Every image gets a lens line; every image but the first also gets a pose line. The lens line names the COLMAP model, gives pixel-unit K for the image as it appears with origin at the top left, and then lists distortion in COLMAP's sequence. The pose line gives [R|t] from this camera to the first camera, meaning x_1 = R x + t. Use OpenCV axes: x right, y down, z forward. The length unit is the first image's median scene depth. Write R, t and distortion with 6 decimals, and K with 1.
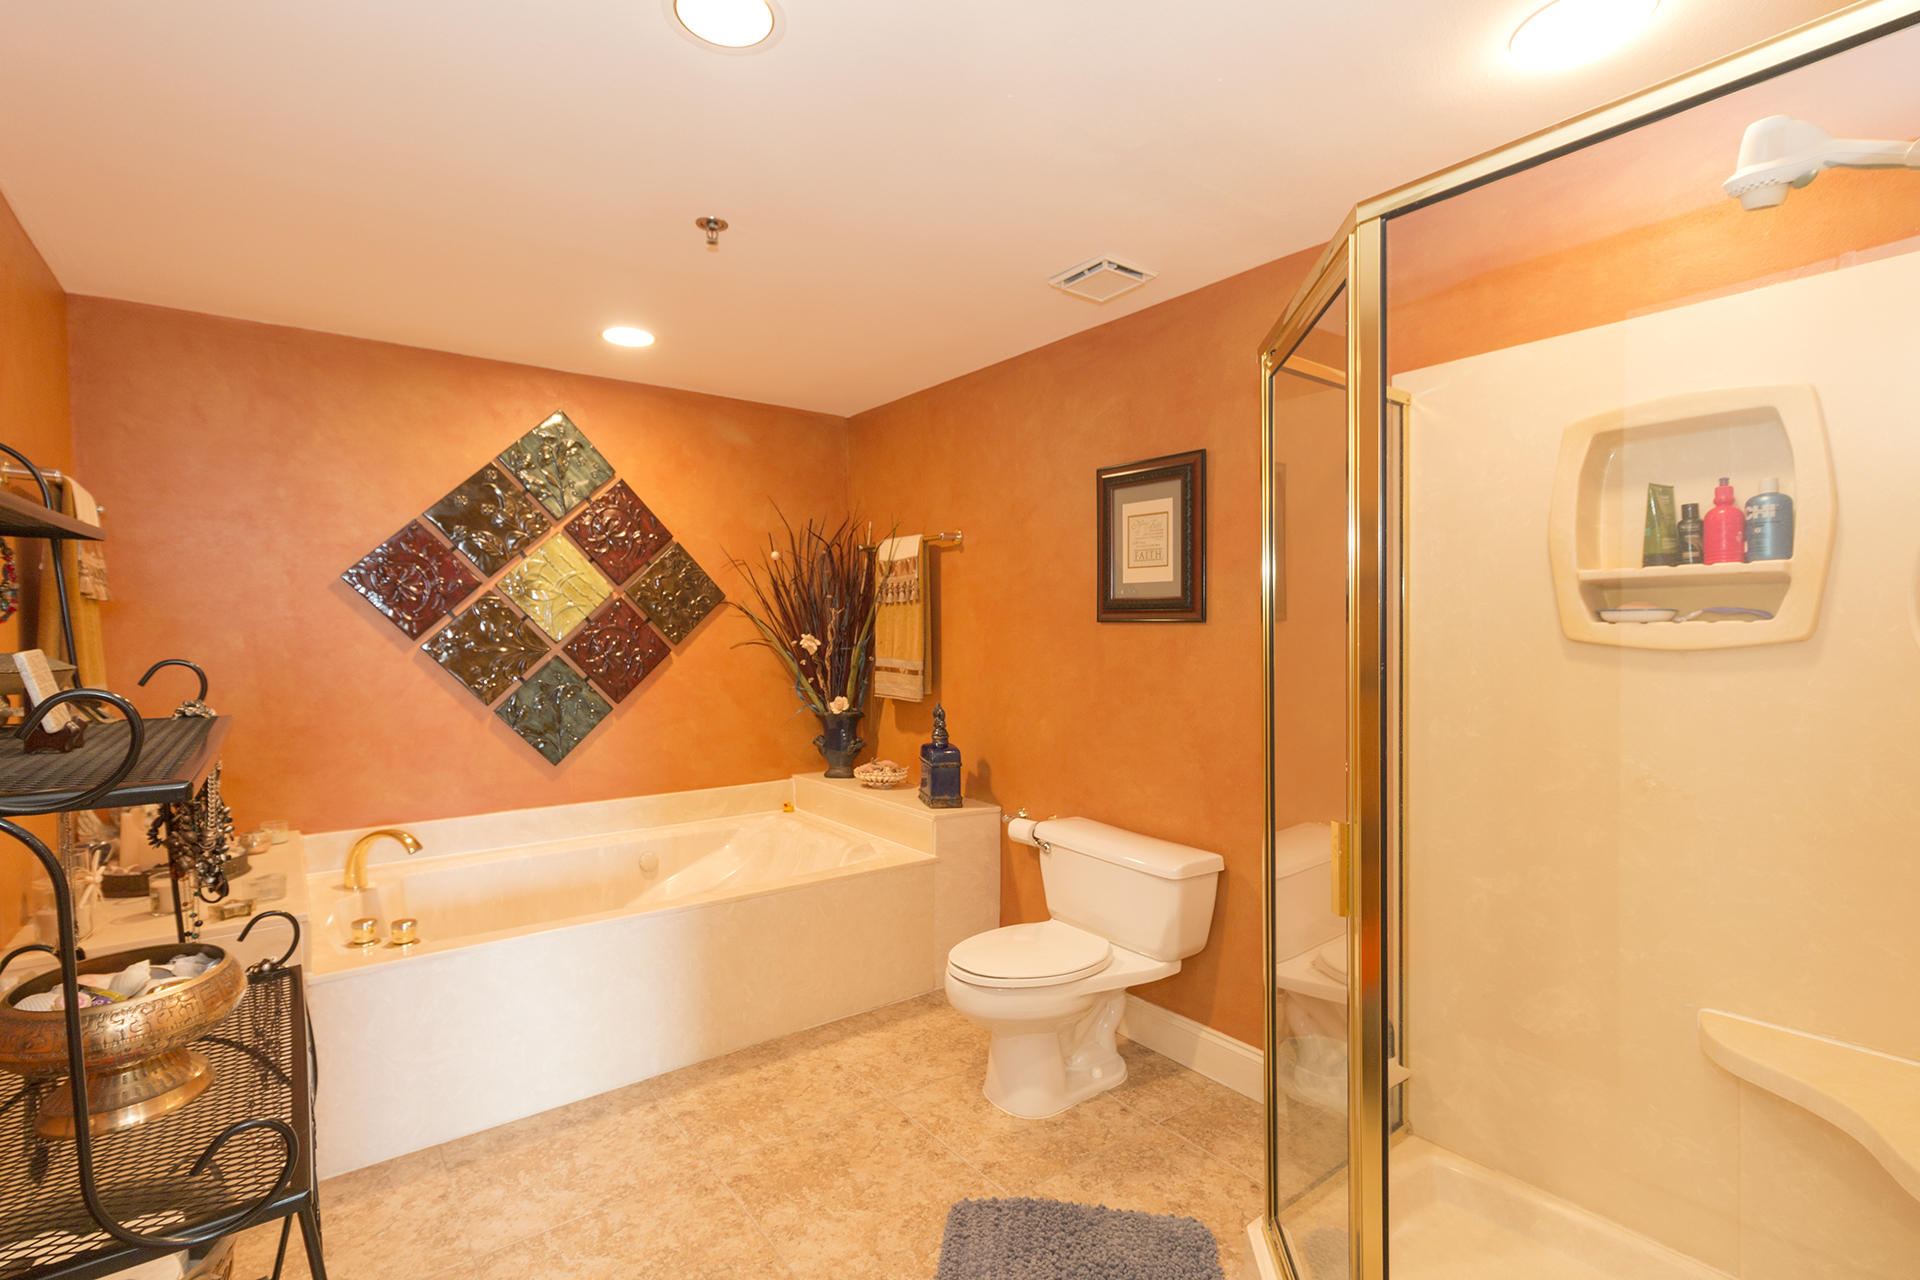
lens RADIAL K [[920.2, 0, 960.0], [0, 920.2, 640.0], [0, 0, 1]] dist [0.000209, -0.000034]
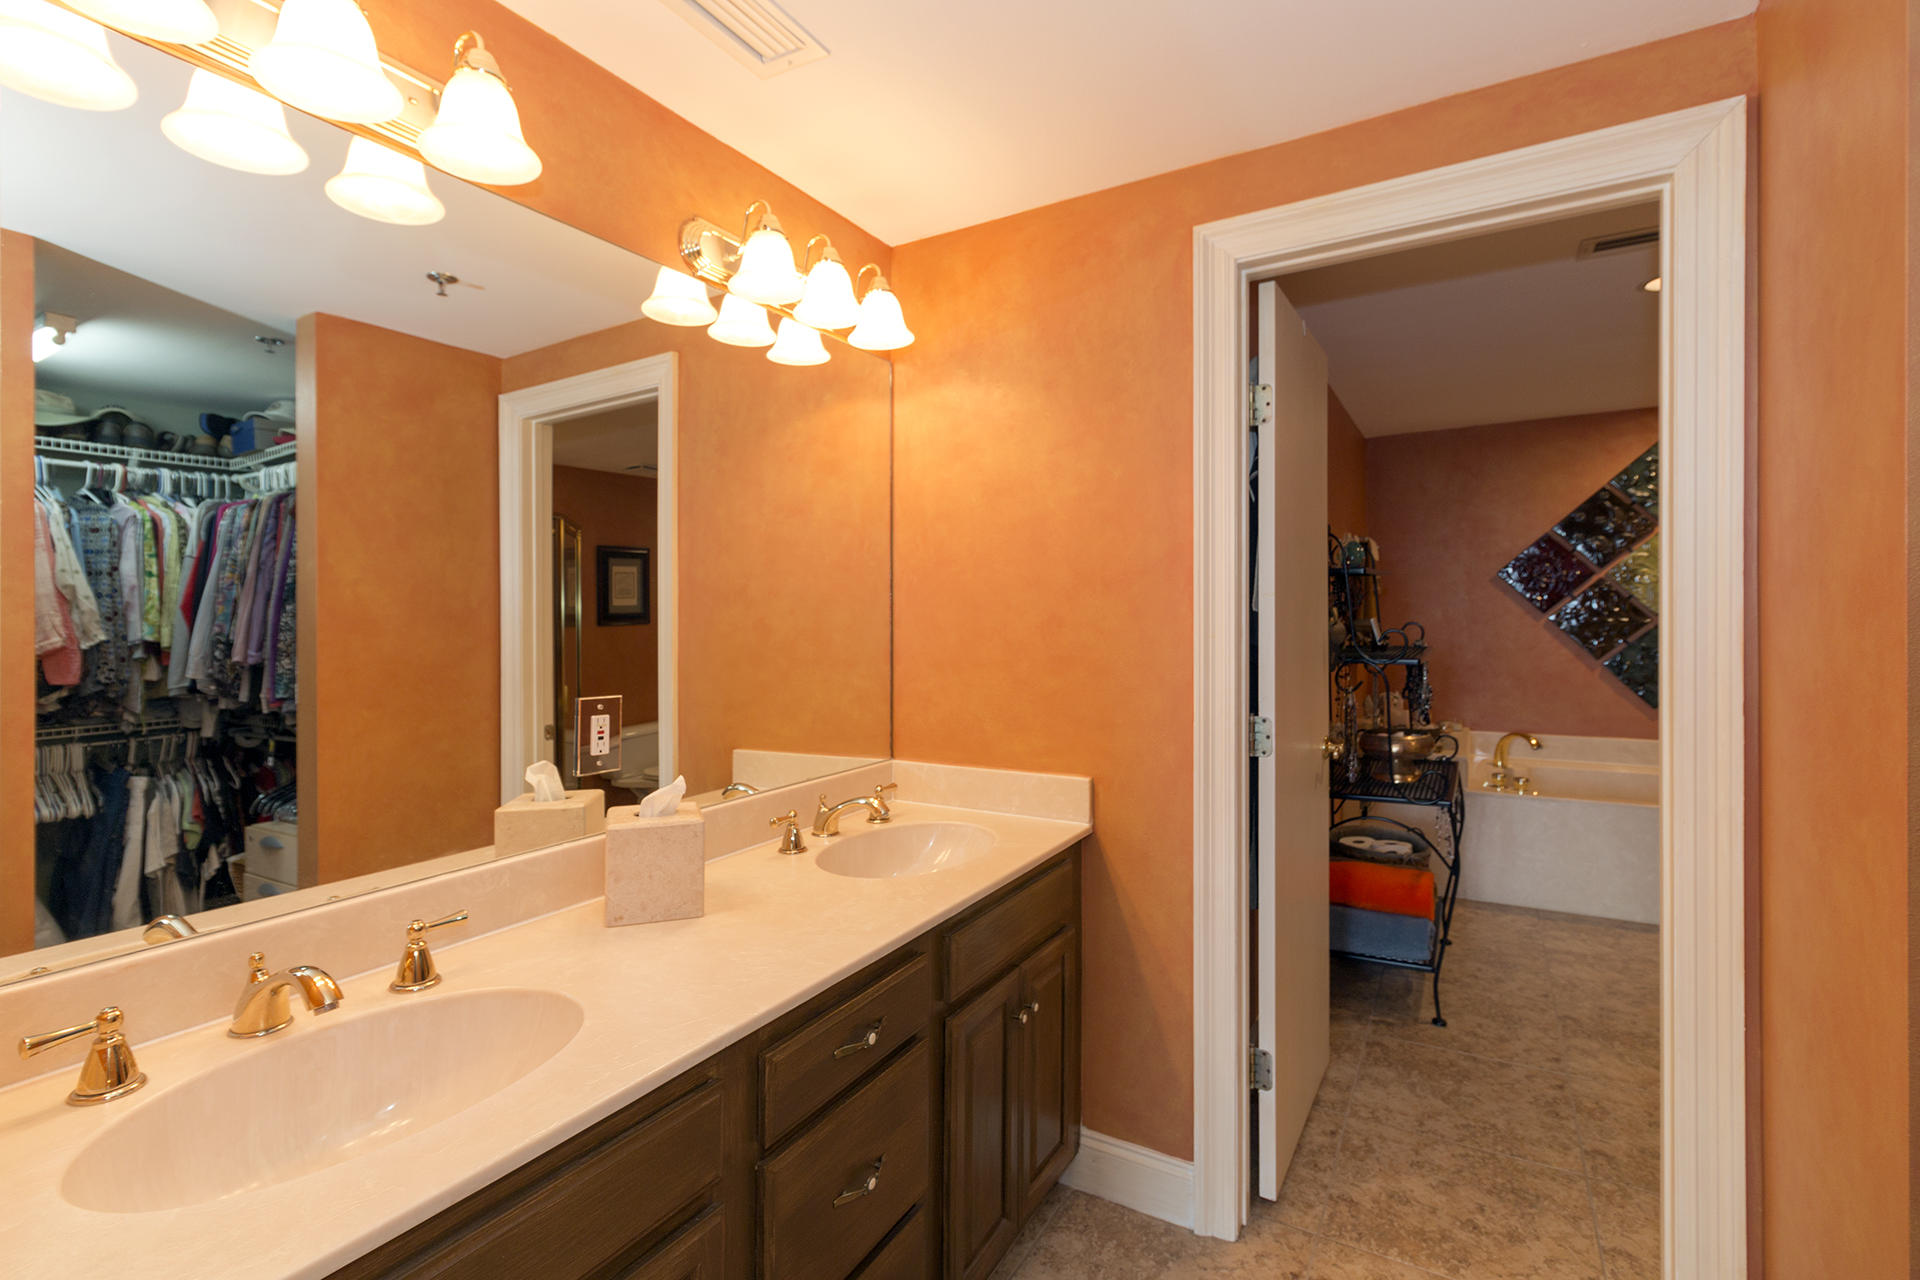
lens RADIAL K [[858.6, 0, 960.0], [0, 858.6, 640.0], [0, 0, 1]] dist [0.001857, 0.000172]
pose [[0.384572, 0.035453, -0.922414, 0.325941], [-0.002153, 0.999294, 0.037510, -0.006263], [0.923092, -0.012440, 0.384377, -0.407697]]
